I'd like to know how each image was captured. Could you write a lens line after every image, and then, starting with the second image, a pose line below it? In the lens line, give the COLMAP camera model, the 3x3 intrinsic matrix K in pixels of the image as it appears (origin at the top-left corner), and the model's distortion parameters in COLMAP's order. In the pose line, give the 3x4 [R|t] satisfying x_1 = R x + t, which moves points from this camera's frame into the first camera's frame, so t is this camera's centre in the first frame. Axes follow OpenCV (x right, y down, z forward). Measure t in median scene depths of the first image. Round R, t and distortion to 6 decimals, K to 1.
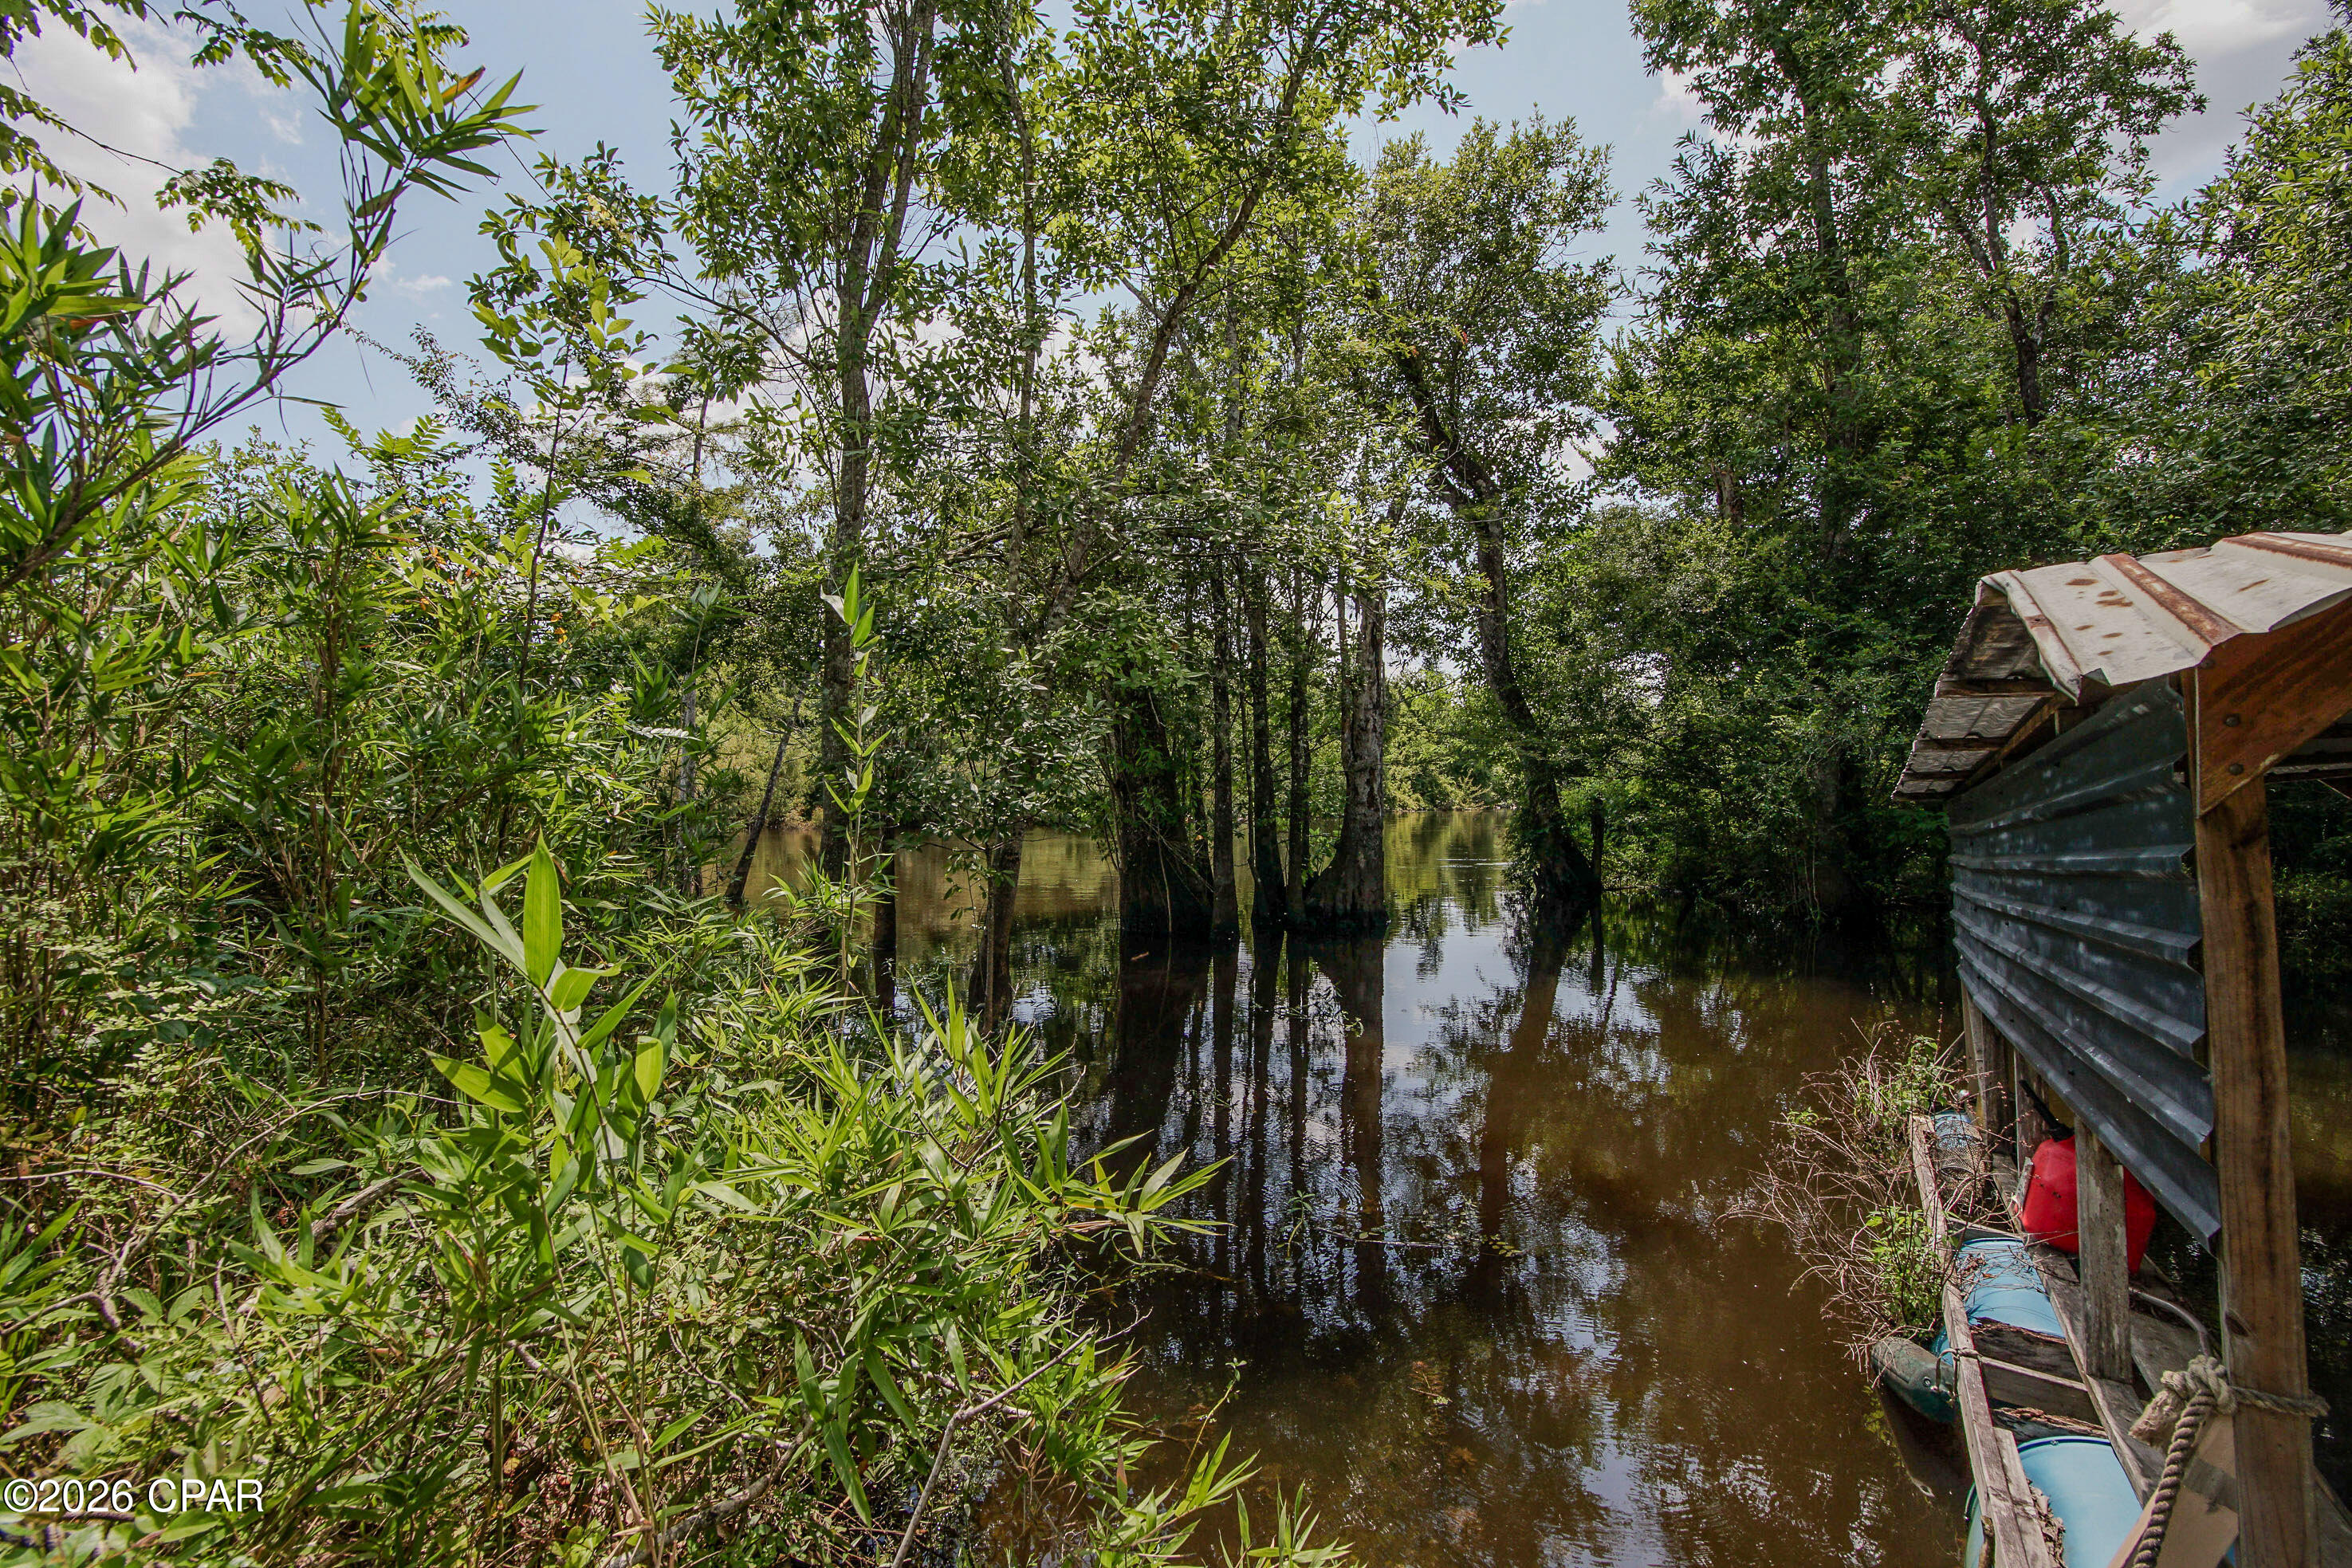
lens RADIAL K [[1041.4, 0, 1141.2], [0, 1041.4, 780.8], [0, 0, 1]] dist [-0.044988, 0.011849]
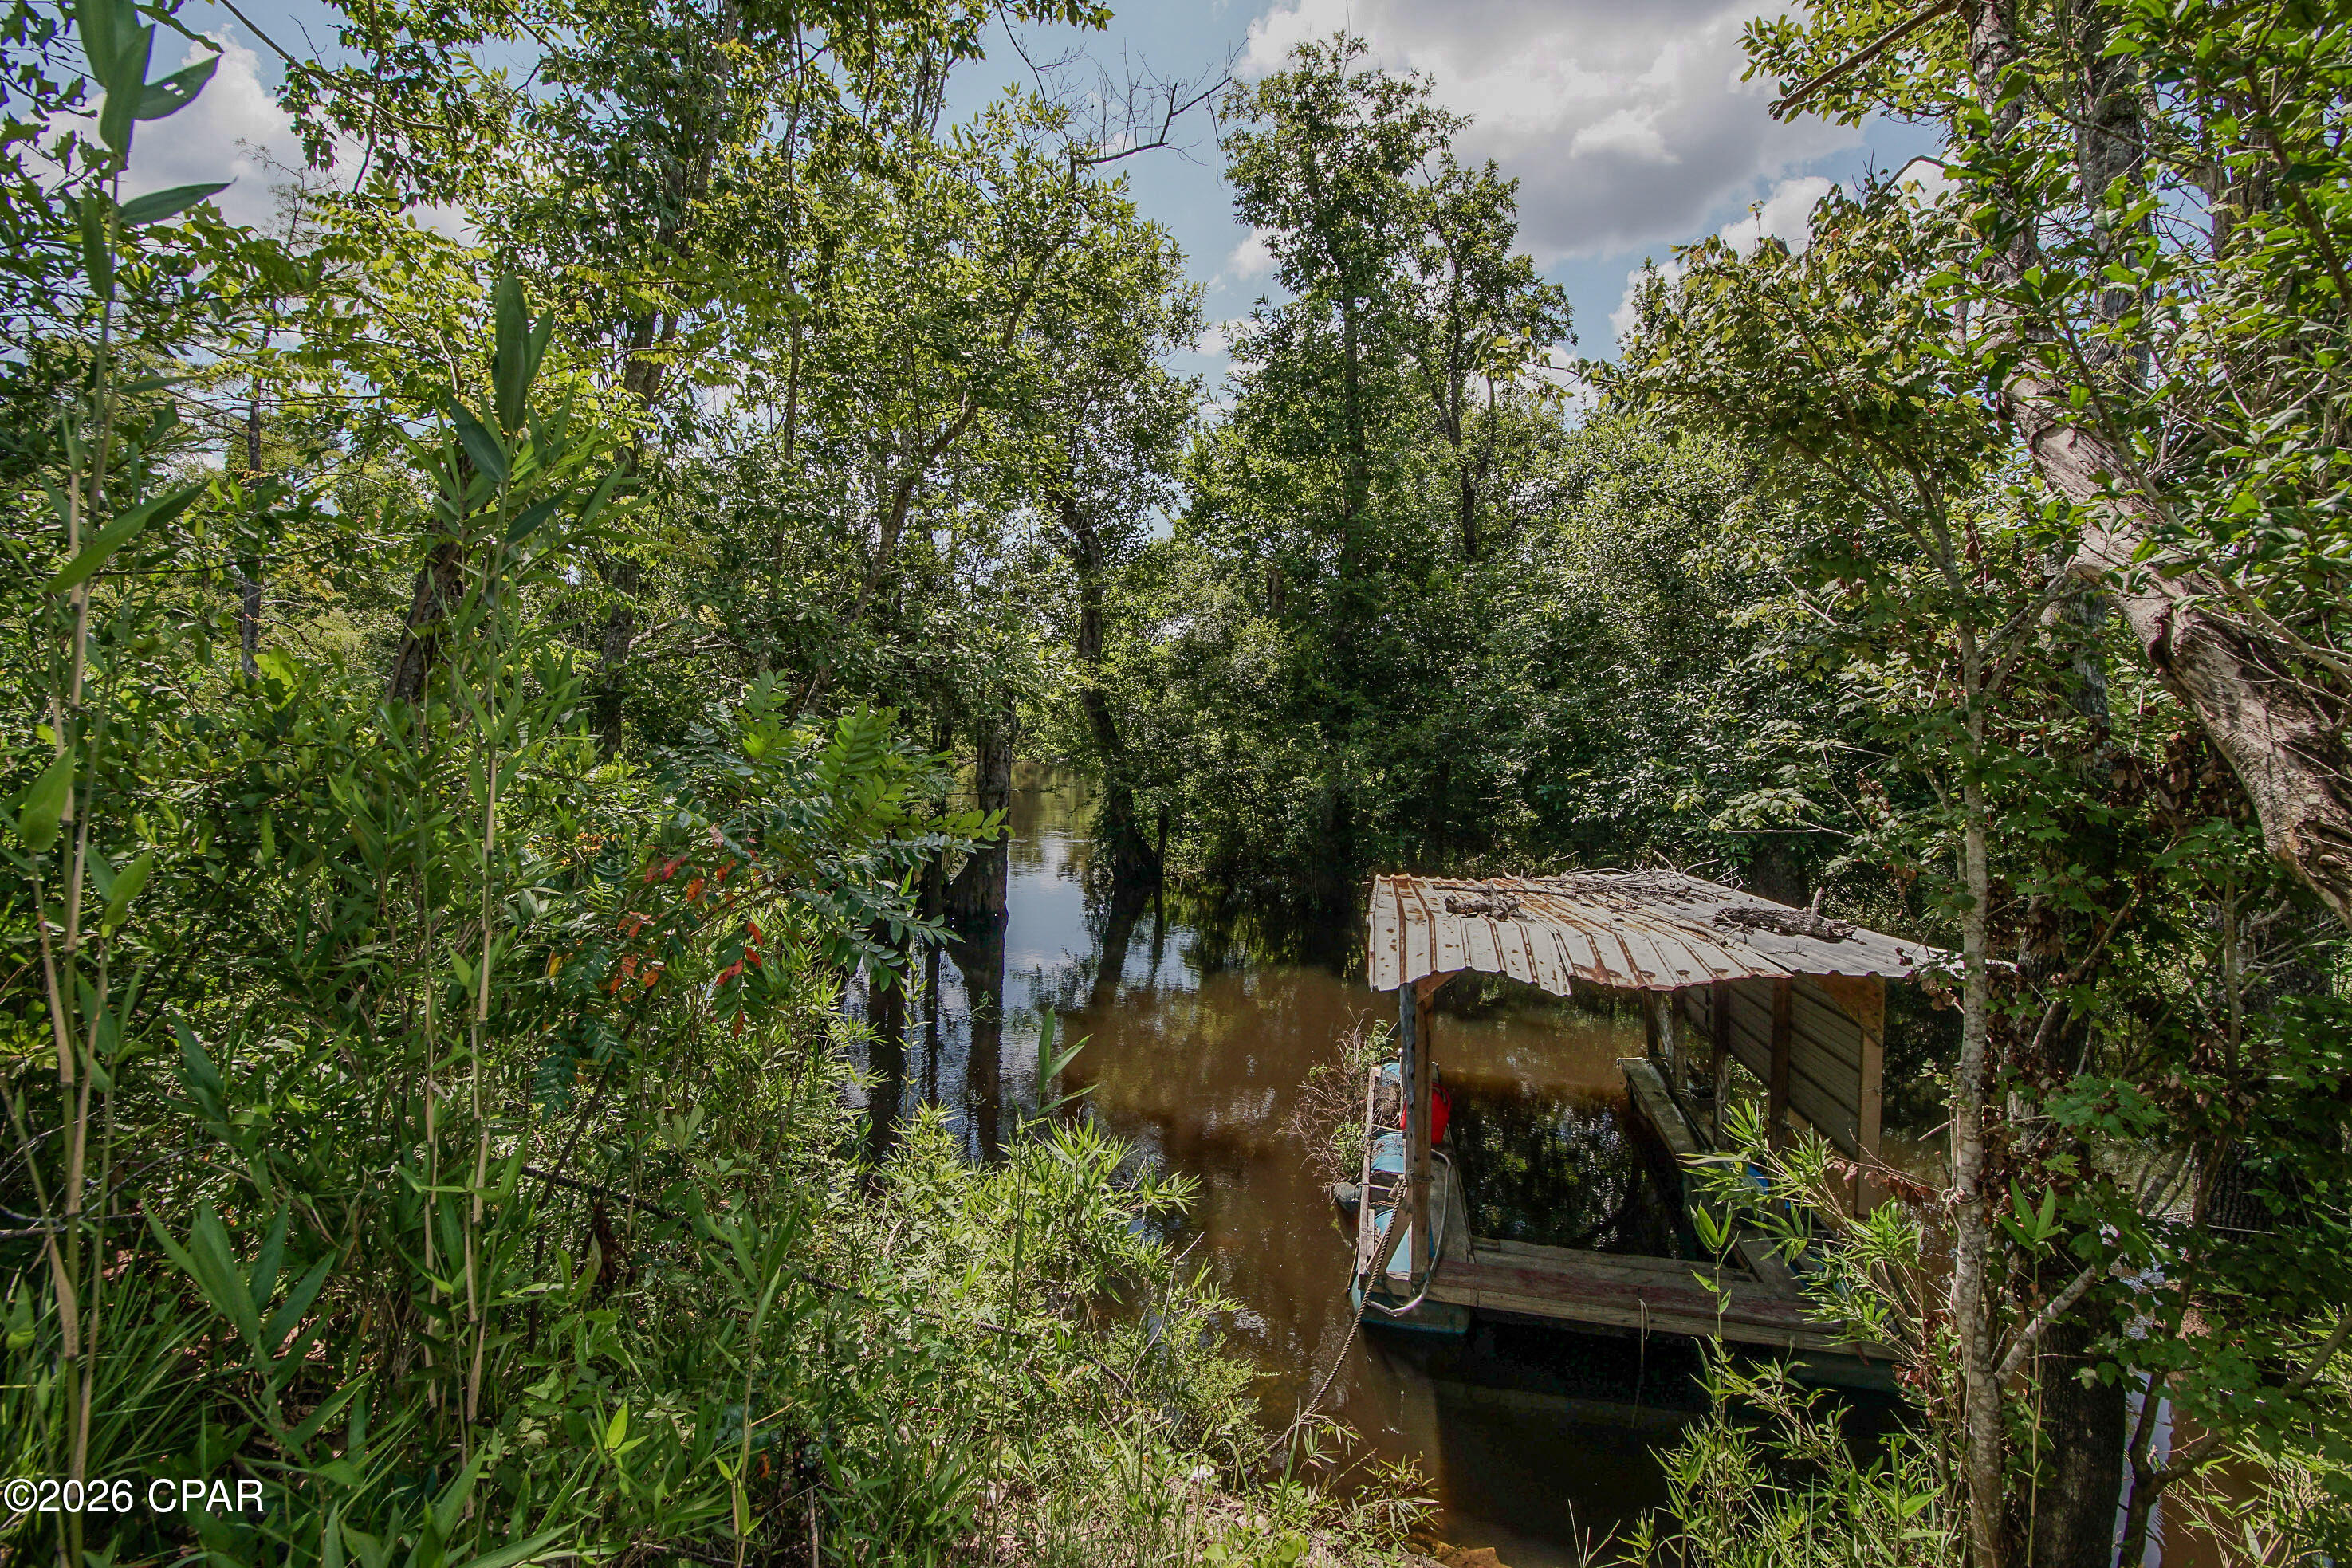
lens RADIAL K [[1041.4, 0, 1141.2], [0, 1041.4, 780.8], [0, 0, 1]] dist [-0.044988, 0.011849]
pose [[0.914216, 0.025309, 0.404437, -0.290022], [-0.045052, 0.998208, 0.039372, -0.194253], [-0.402716, -0.054216, 0.913718, -0.408883]]
